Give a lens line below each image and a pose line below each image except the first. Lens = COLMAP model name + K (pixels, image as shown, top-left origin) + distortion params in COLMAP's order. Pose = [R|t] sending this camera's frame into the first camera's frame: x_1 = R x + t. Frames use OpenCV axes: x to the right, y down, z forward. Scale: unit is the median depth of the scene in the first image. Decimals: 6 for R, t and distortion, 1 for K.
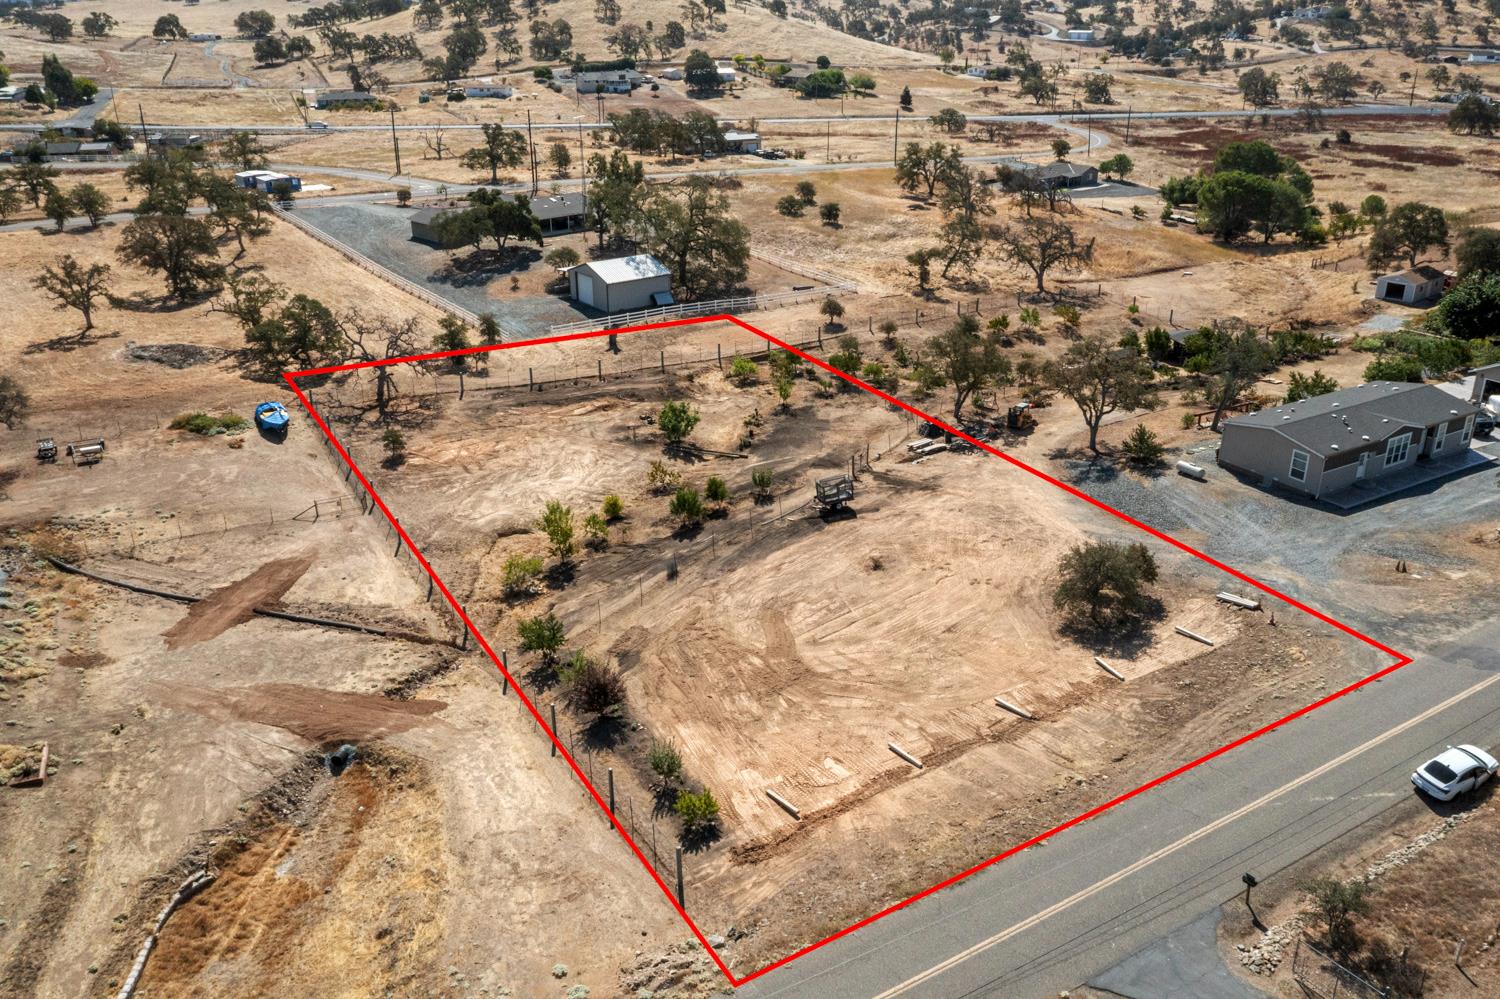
lens RADIAL K [[1187.9, 0, 750.0], [0, 1187.9, 499.5], [0, 0, 1]] dist [-0.008898, -0.003792]
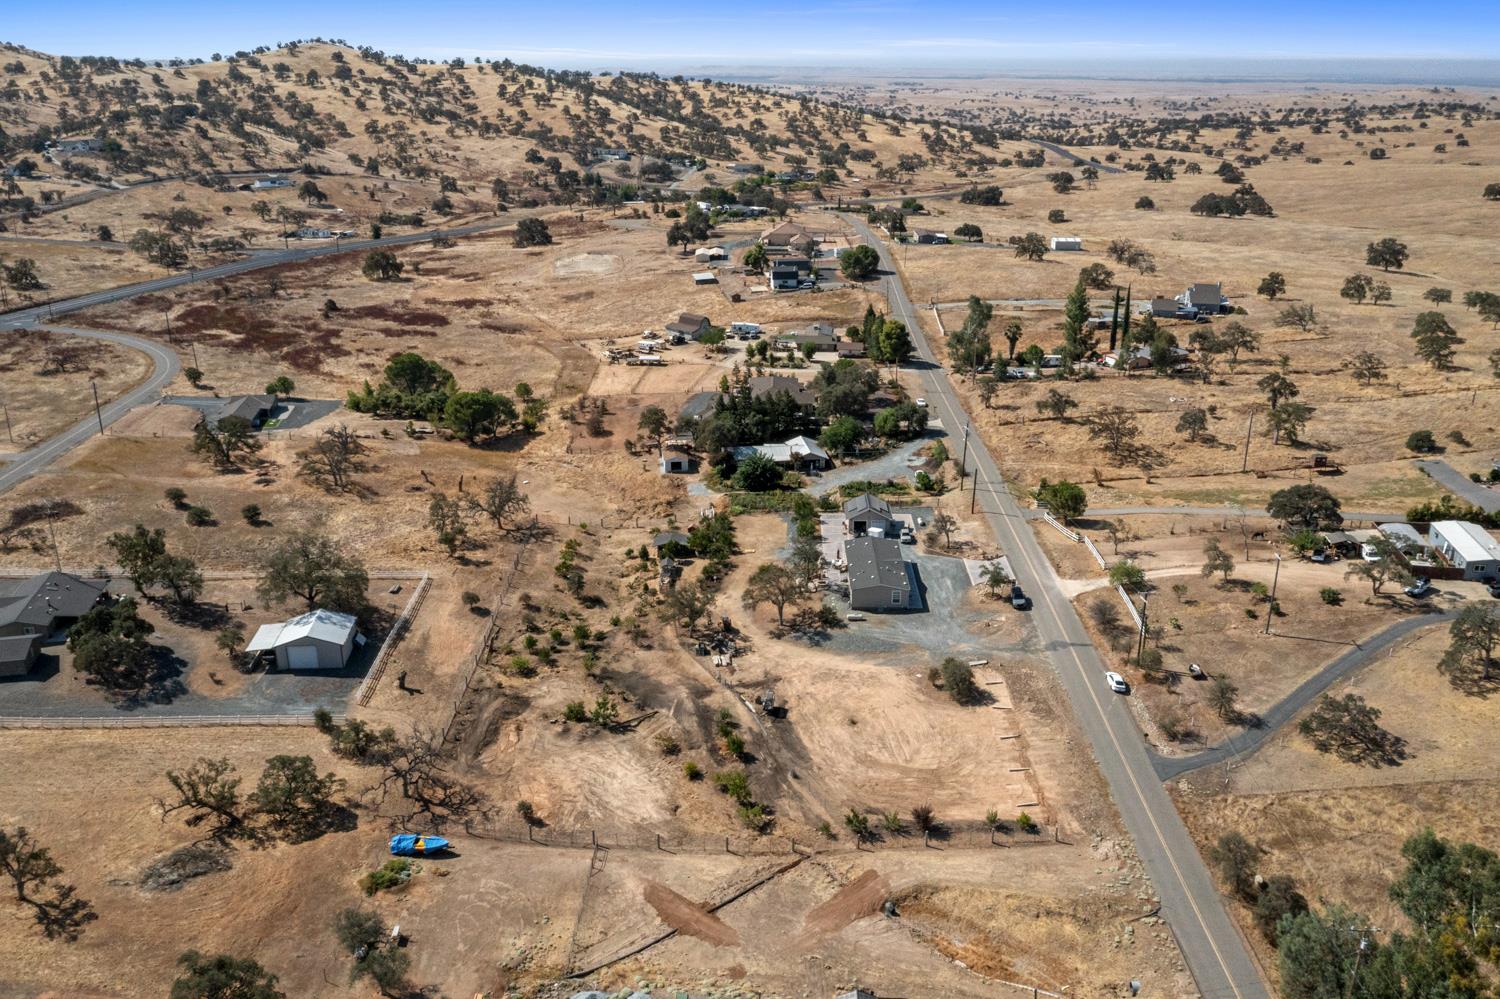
lens RADIAL K [[1229.6, 0, 750.0], [0, 1229.6, 499.5], [0, 0, 1]] dist [-0.008210, -0.001652]
pose [[0.524271, -0.286416, 0.801939, -1.265273], [0.327626, 0.937092, 0.120499, -0.495510], [-0.786003, 0.199561, 0.585127, -0.104520]]
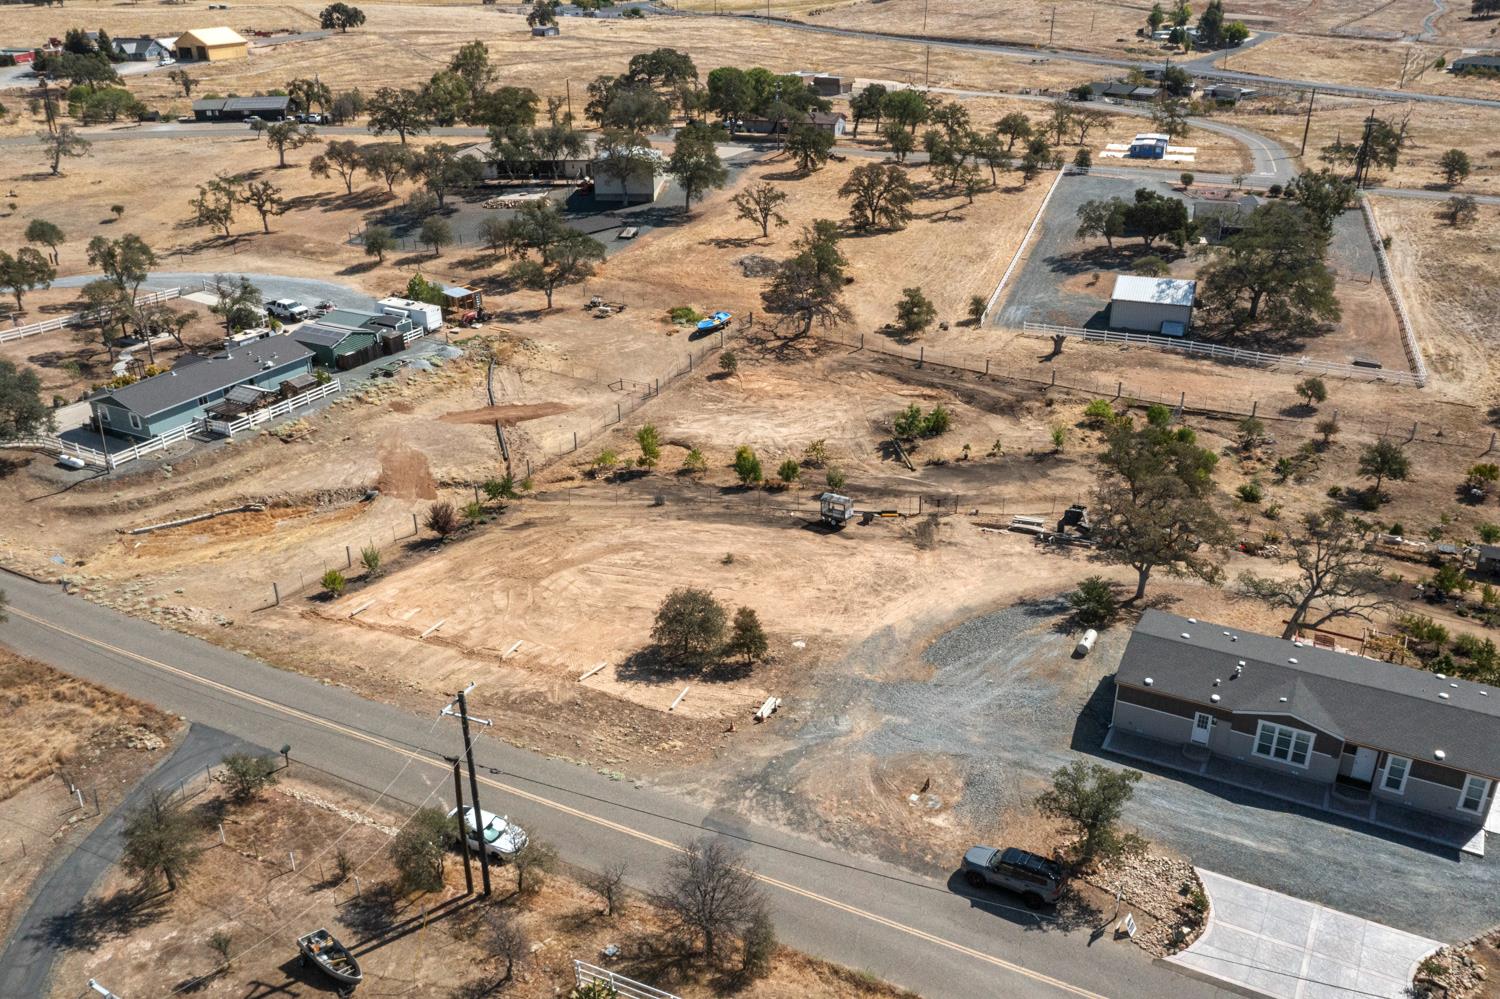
lens RADIAL K [[1187.9, 0, 750.0], [0, 1187.9, 499.5], [0, 0, 1]] dist [-0.008898, -0.003792]
pose [[0.517728, 0.369362, -0.771705, 0.833650], [-0.324395, 0.919400, 0.222421, -0.222263], [0.791660, 0.135184, 0.595819, 0.269644]]
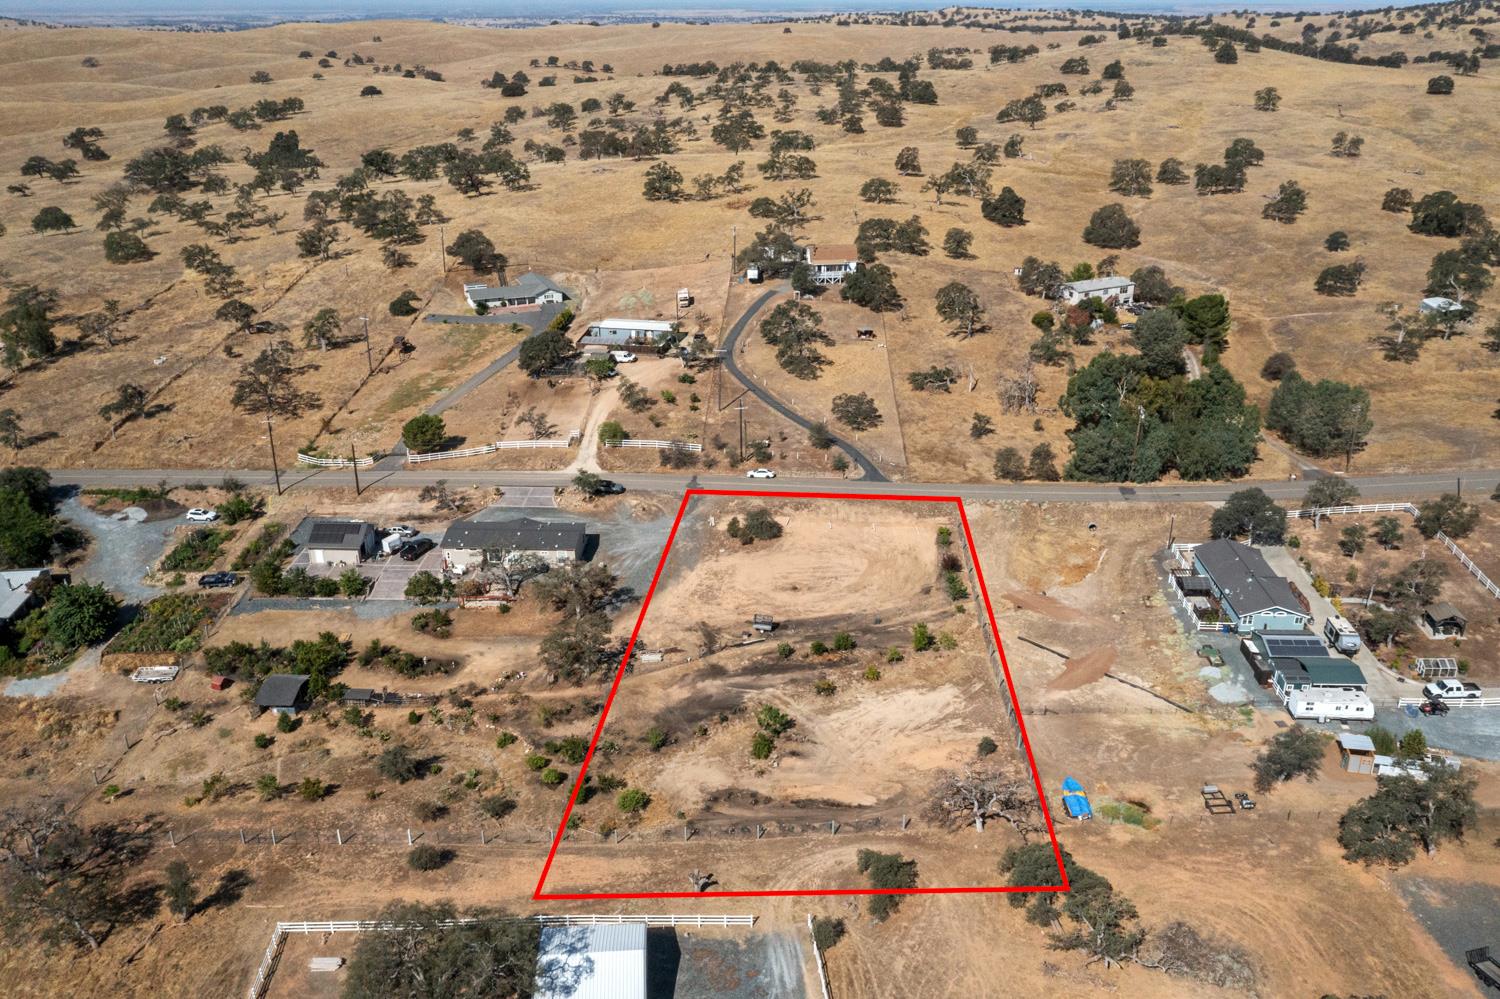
lens RADIAL K [[1187.9, 0, 750.0], [0, 1187.9, 499.5], [0, 0, 1]] dist [-0.008898, -0.003792]
pose [[-0.841237, -0.207841, 0.499121, -0.724222], [0.216005, 0.717086, 0.662668, -1.257705], [-0.495643, 0.665274, -0.558344, 1.792471]]
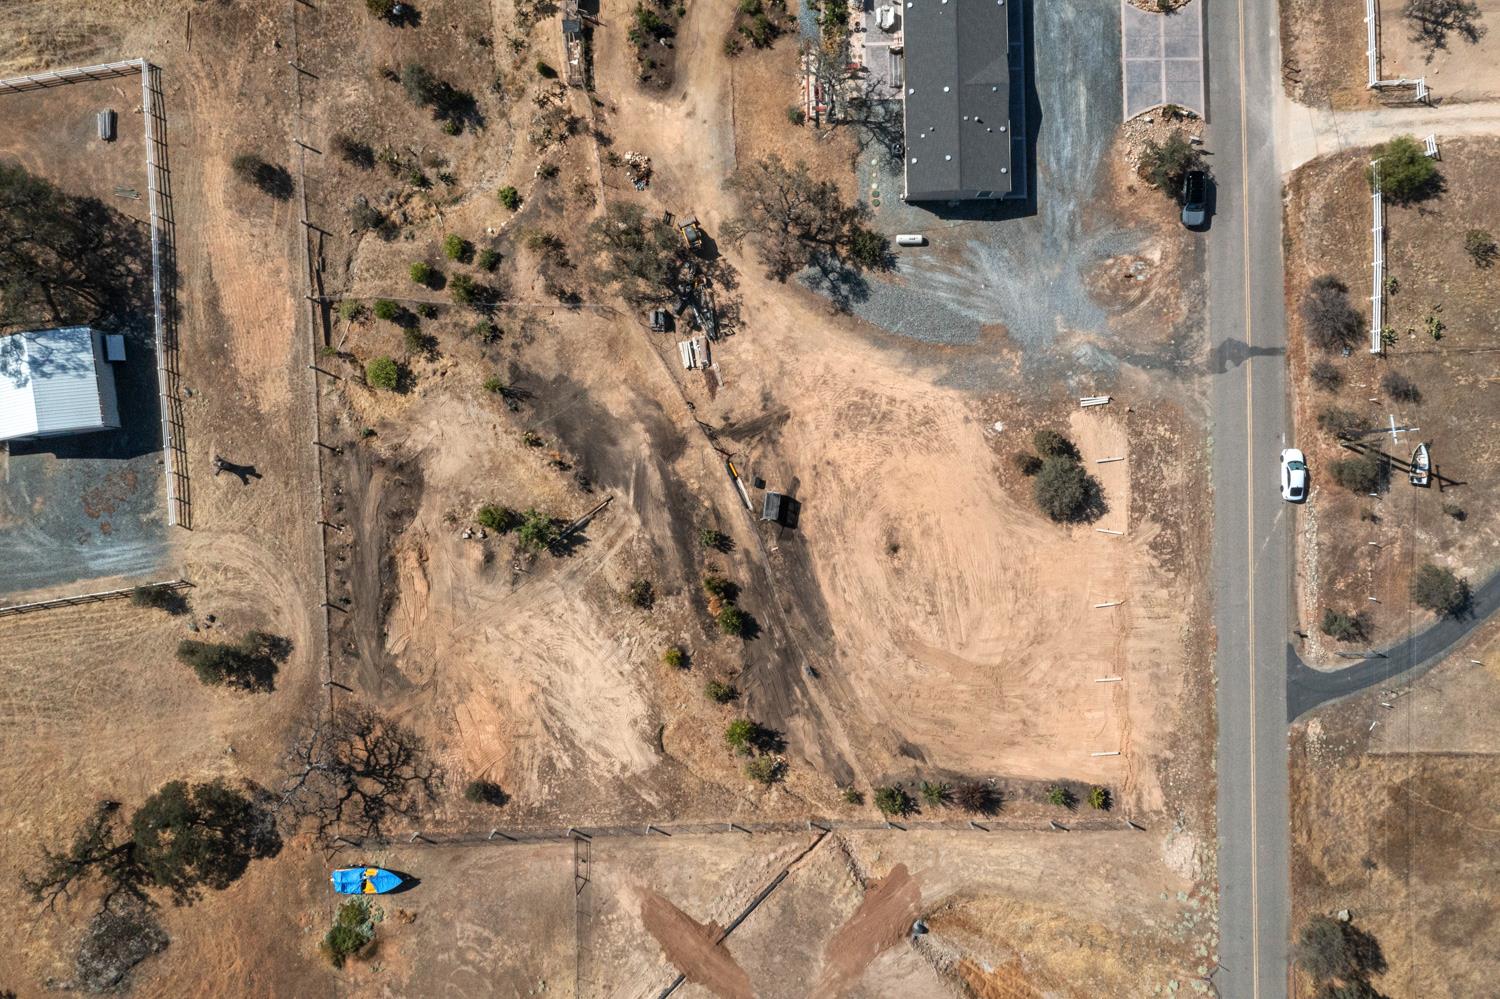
lens RADIAL K [[1187.9, 0, 750.0], [0, 1187.9, 499.5], [0, 0, 1]] dist [-0.008898, -0.003792]
pose [[0.488775, -0.872390, -0.005931, 0.069782], [0.346936, 0.188131, 0.918826, -1.077939], [-0.800459, -0.451157, 0.394617, 0.518295]]
